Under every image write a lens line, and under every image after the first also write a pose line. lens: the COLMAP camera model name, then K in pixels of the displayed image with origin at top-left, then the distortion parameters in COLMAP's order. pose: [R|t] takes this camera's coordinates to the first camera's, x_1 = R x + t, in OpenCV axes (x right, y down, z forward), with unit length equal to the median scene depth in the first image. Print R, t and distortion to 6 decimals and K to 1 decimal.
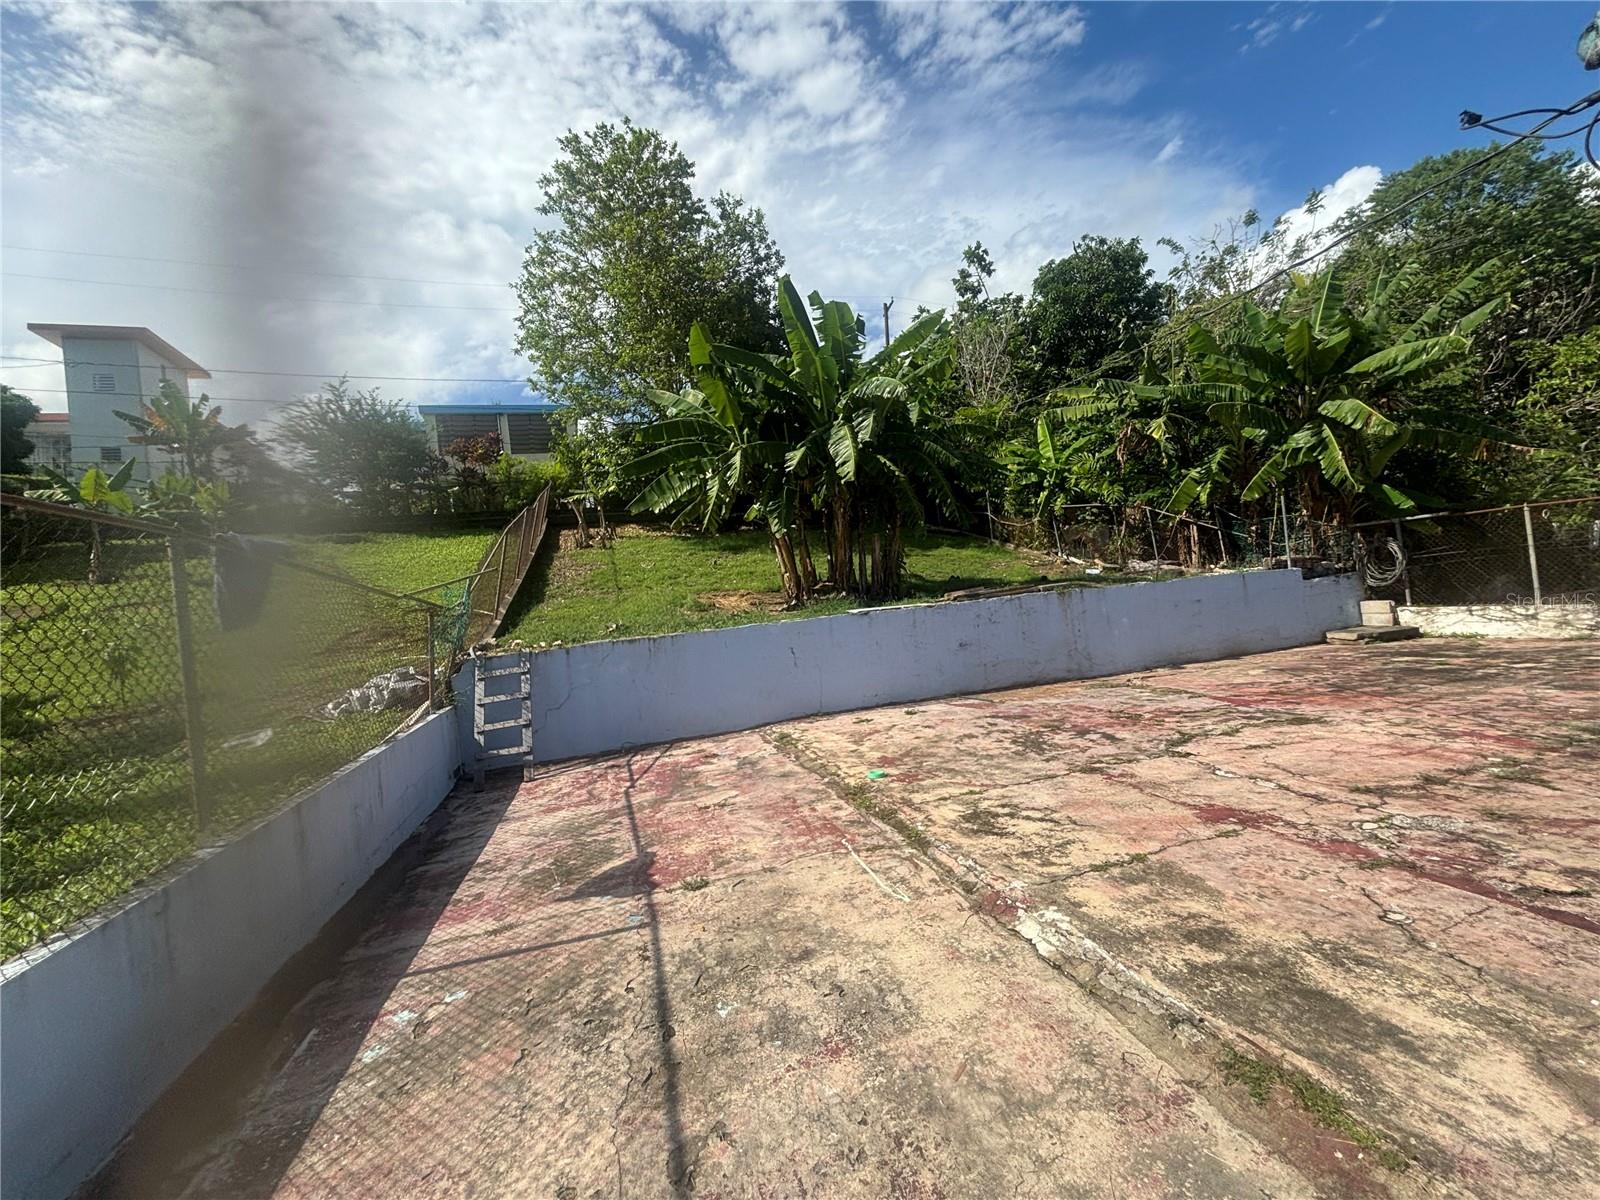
lens RADIAL K [[640.8, 0, 800.0], [0, 640.8, 600.0], [0, 0, 1]] dist [-0.000597, -0.000112]
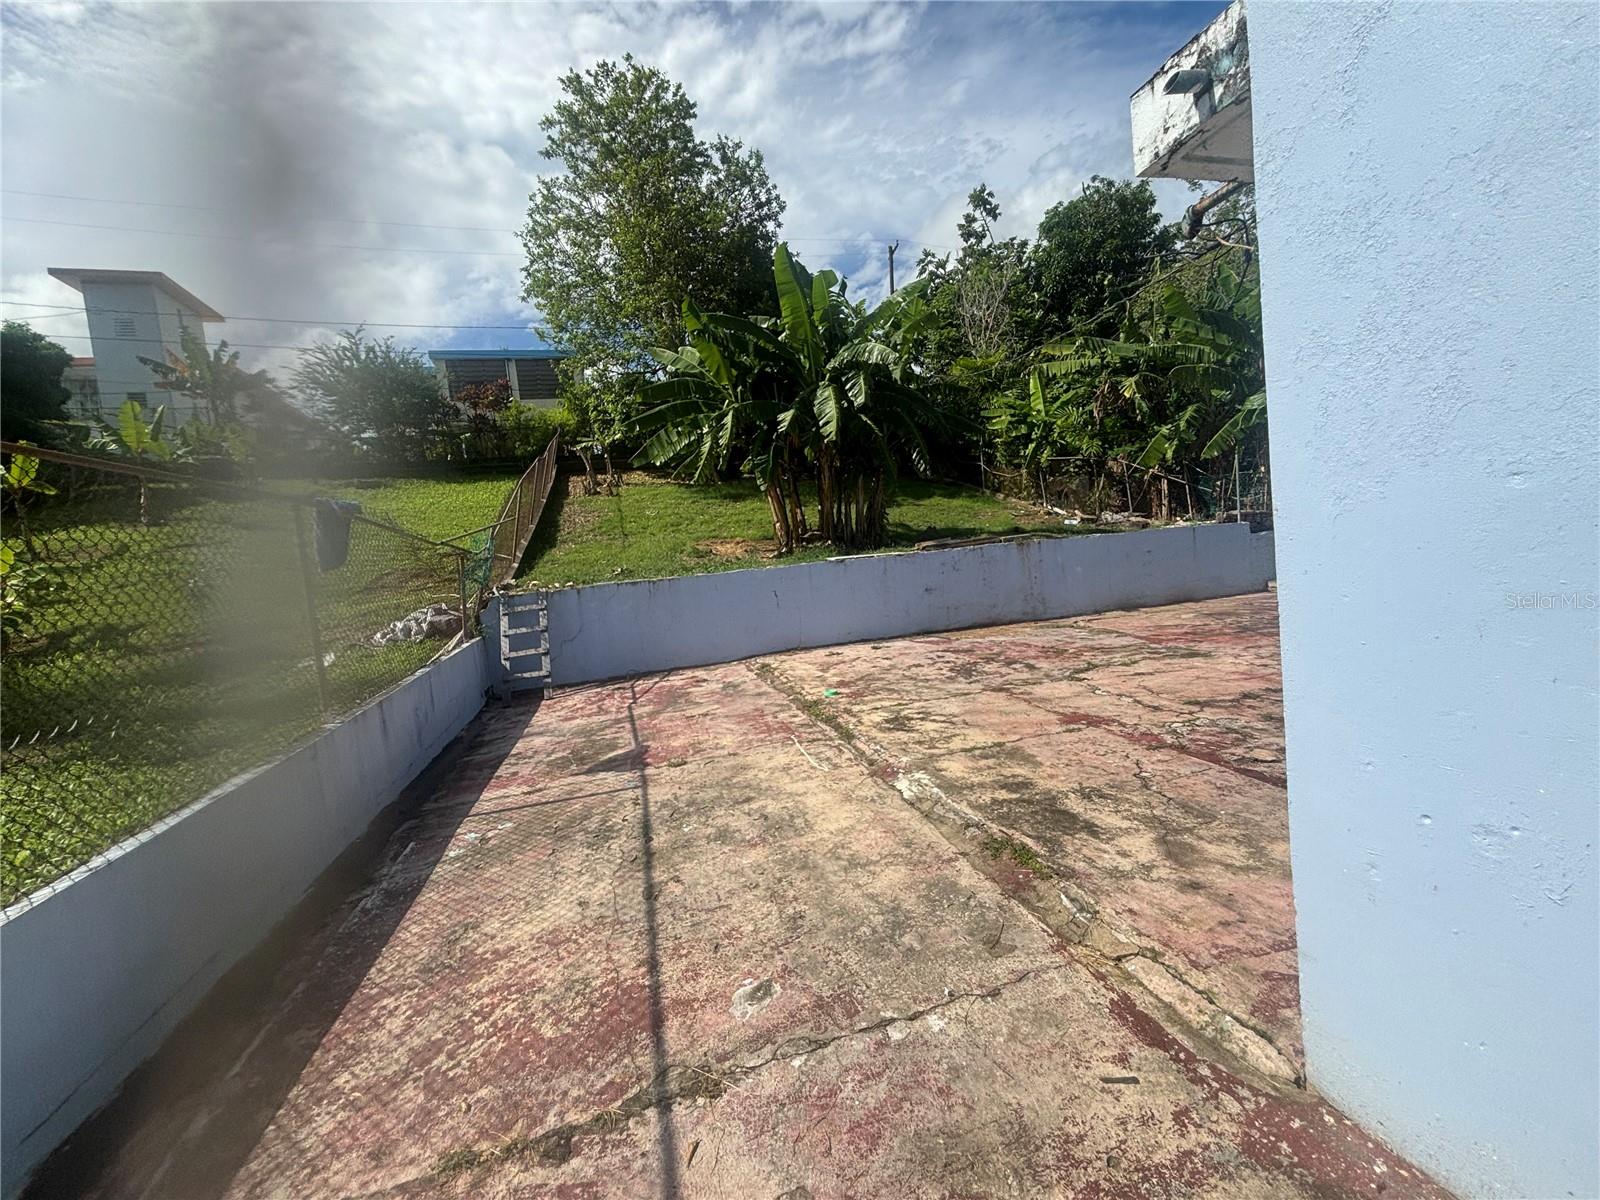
lens RADIAL K [[640.8, 0, 800.0], [0, 640.8, 600.0], [0, 0, 1]] dist [-0.000597, -0.000112]
pose [[0.999829, 0.010478, -0.015264, 0.042666], [-0.009129, 0.996263, 0.085882, -0.005193], [0.016107, -0.085728, 0.996188, -0.115010]]
